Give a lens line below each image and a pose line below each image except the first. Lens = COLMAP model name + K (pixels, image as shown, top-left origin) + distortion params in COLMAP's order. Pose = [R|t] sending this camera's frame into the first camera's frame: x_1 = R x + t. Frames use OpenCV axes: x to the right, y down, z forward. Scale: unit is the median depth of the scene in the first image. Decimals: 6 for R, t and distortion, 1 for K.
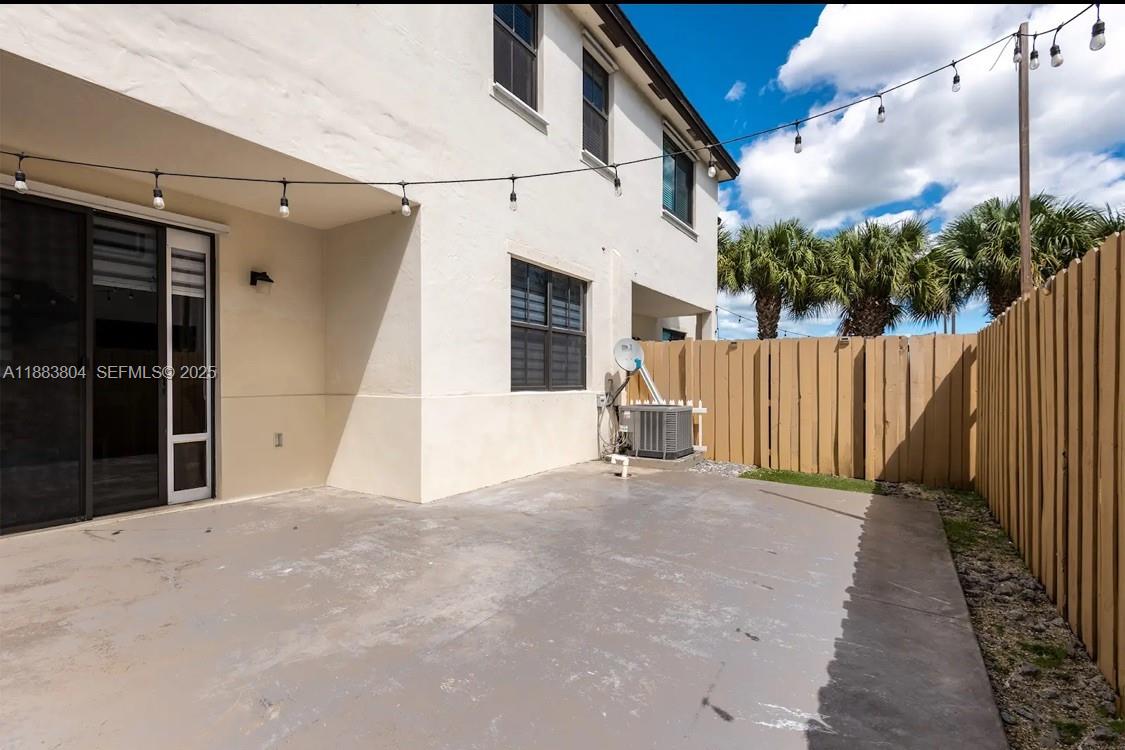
lens RADIAL K [[517.4, 0, 562.5], [0, 517.4, 375.0], [0, 0, 1]] dist [0.001095, -0.000311]
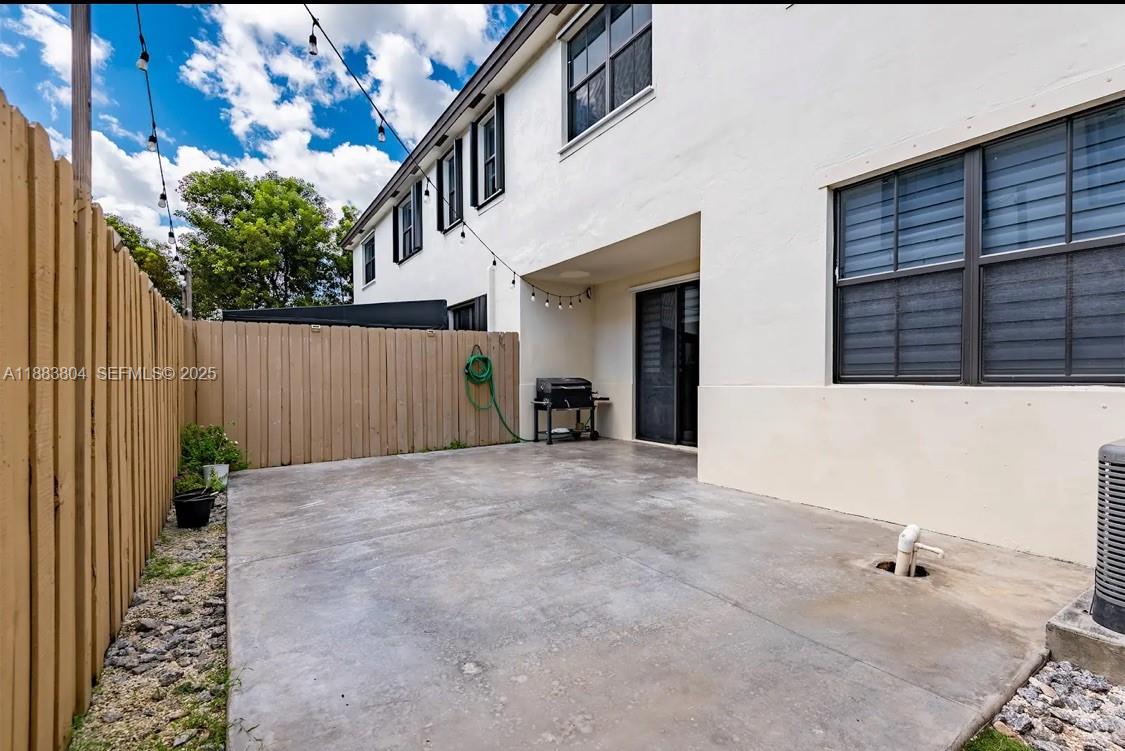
lens RADIAL K [[517.4, 0, 562.5], [0, 517.4, 375.5], [0, 0, 1]] dist [0.001095, -0.000311]
pose [[-0.408775, -0.019649, -0.912424, 1.013379], [0.005619, 0.999695, -0.024046, 0.053578], [0.912618, -0.014956, -0.408540, 1.416546]]
